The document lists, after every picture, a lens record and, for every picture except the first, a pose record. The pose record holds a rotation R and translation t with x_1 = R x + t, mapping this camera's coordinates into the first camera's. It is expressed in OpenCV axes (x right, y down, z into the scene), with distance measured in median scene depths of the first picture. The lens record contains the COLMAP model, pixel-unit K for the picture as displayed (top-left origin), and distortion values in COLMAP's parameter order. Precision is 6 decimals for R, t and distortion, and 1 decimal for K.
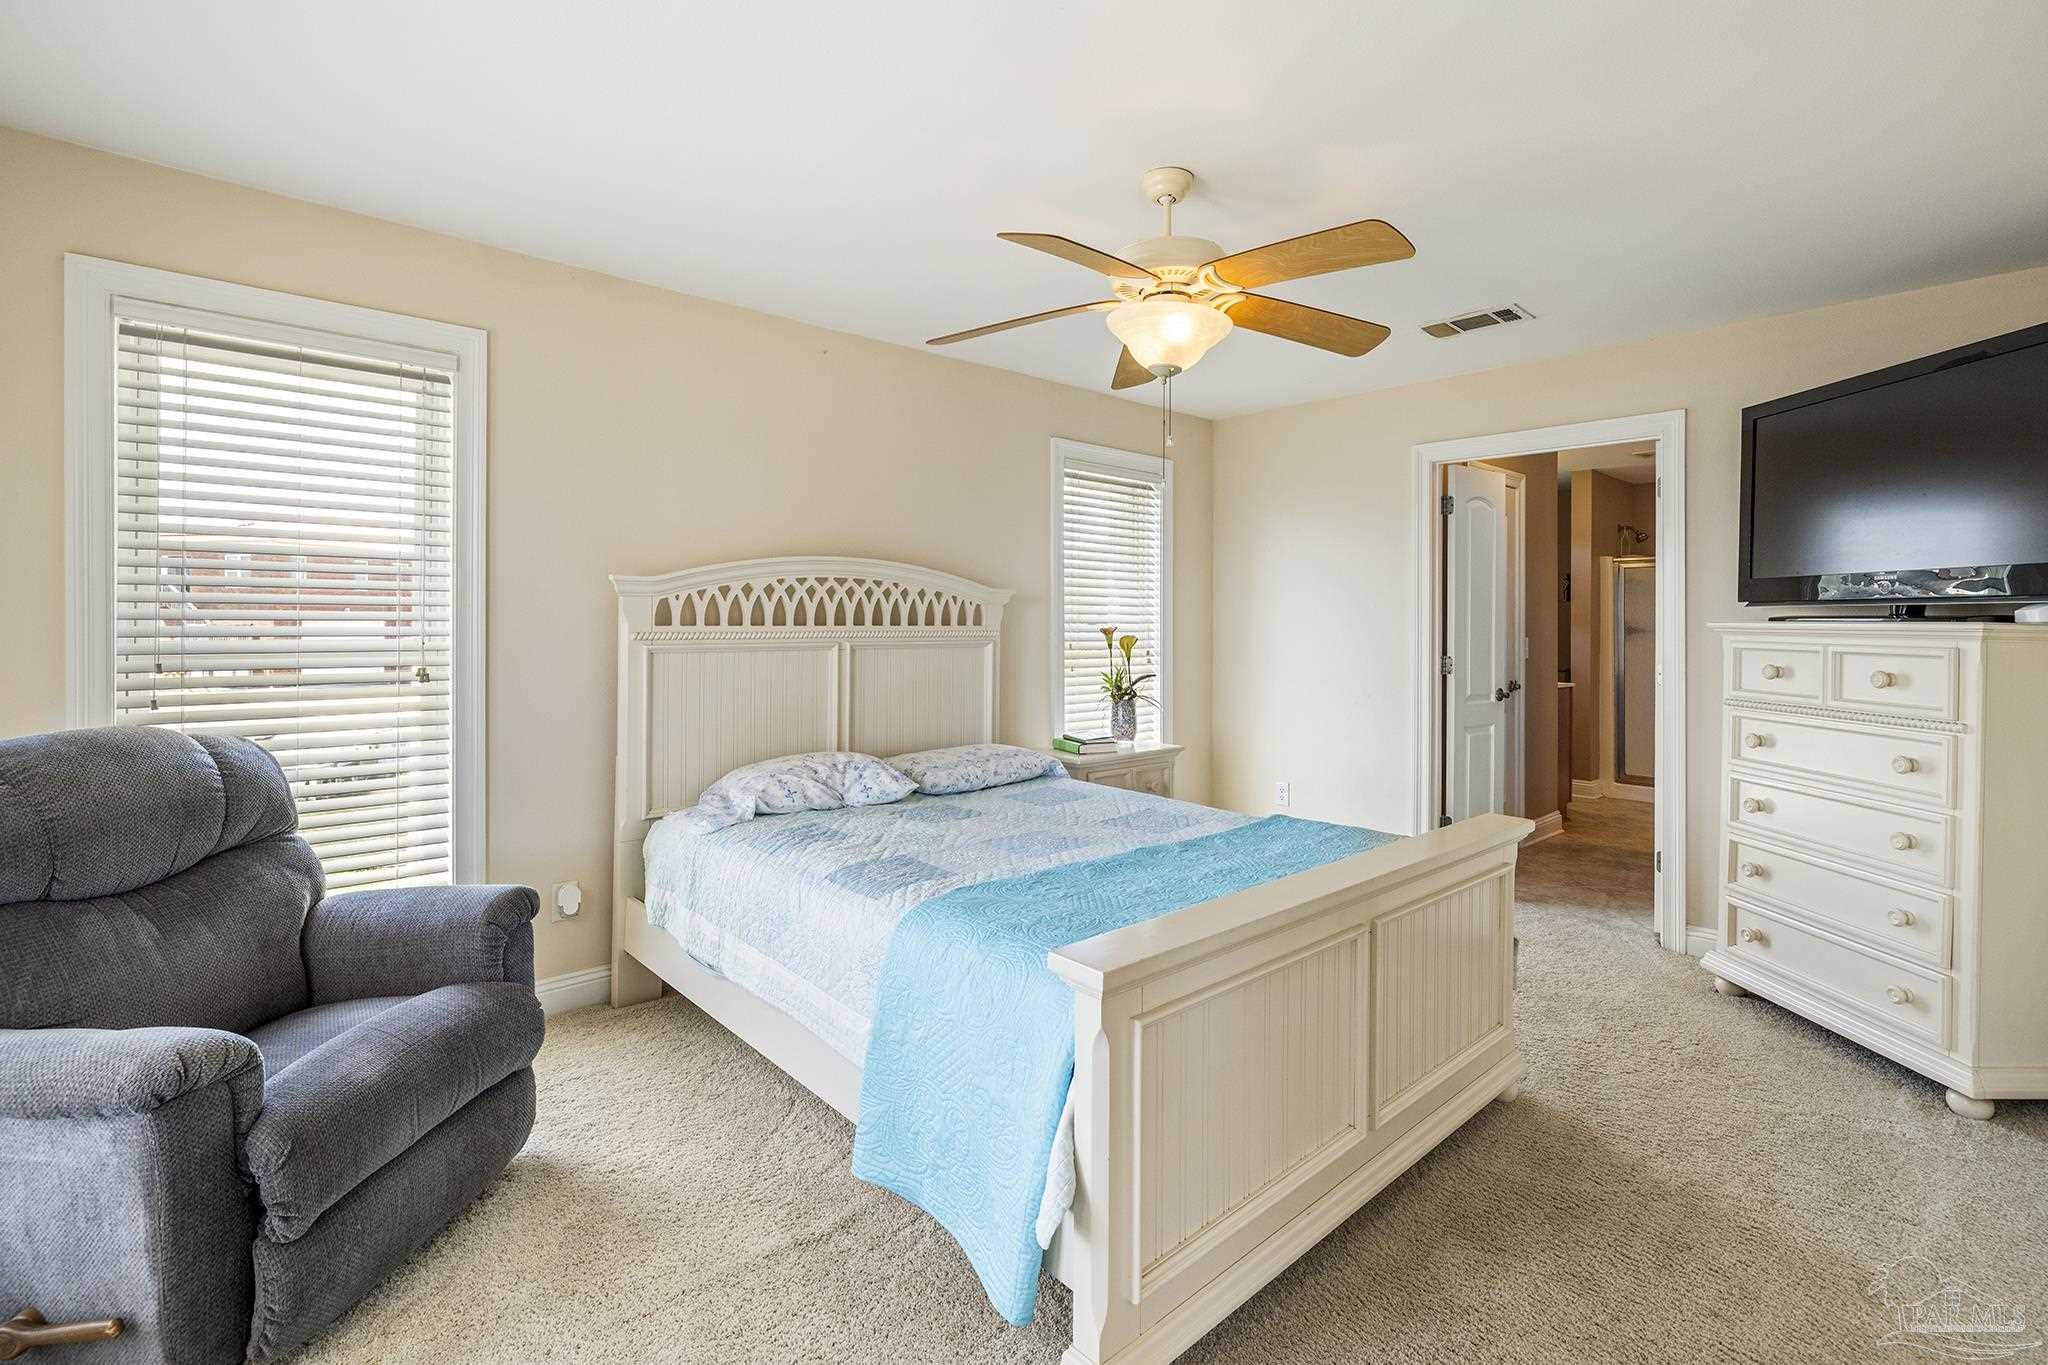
lens RADIAL K [[905.4, 0, 1028.2], [0, 905.4, 628.6], [0, 0, 1]] dist [-0.006637, -0.000910]
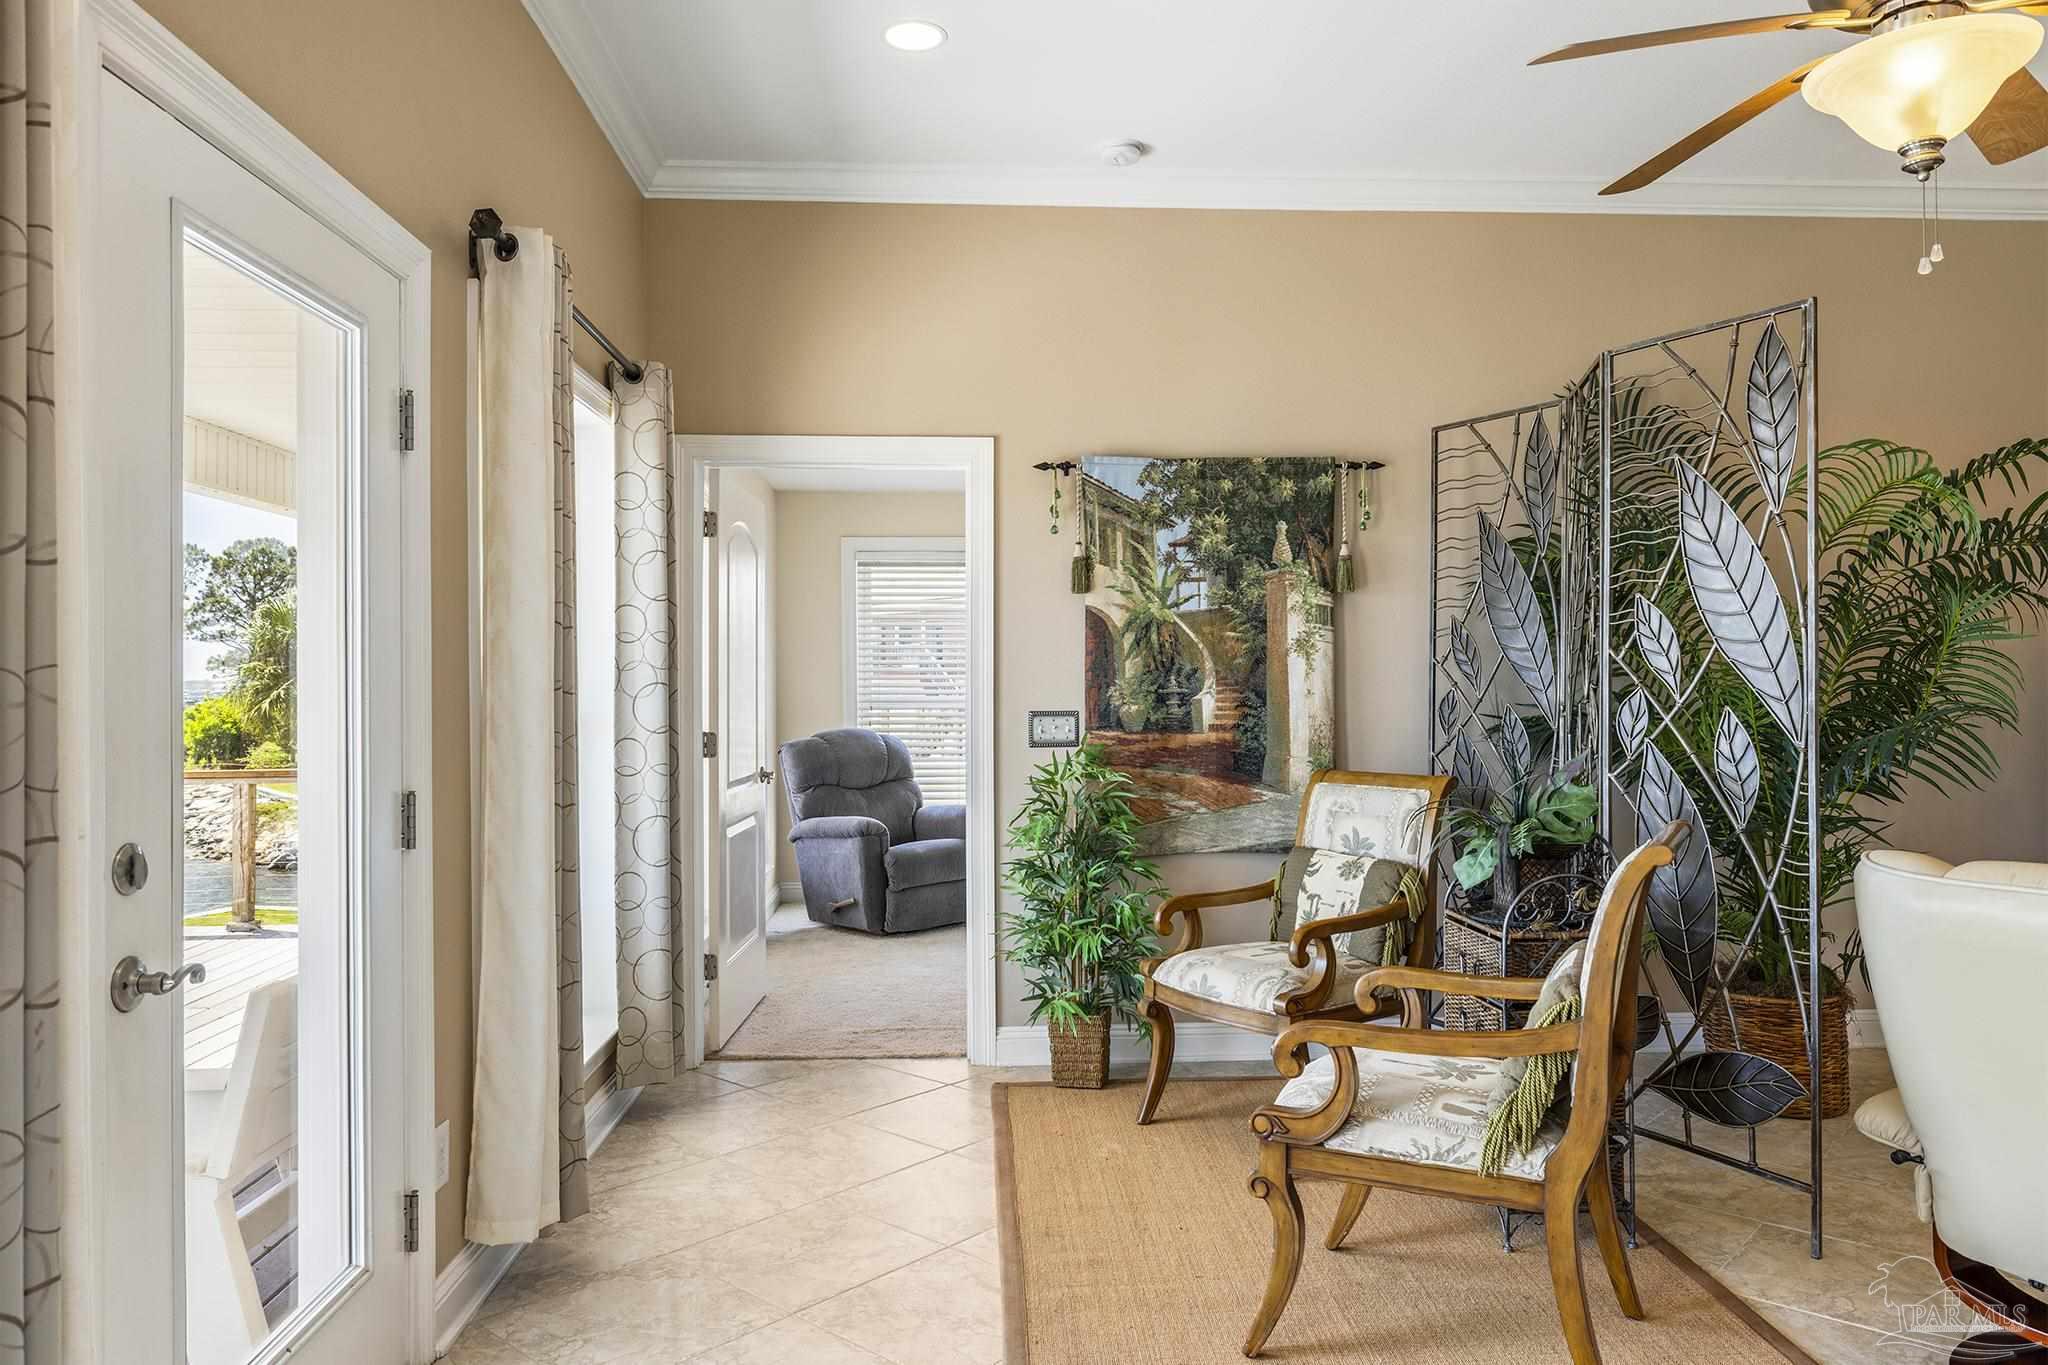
lens RADIAL K [[1363.9, 0, 1016.5], [0, 1363.9, 673.6], [0, 0, 1]] dist [-0.002660, 0.000507]
pose [[0.766332, -0.015020, -0.642270, 1.998671], [0.010232, 0.999885, -0.011176, -0.000813], [0.642364, 0.001993, 0.766397, -1.841391]]
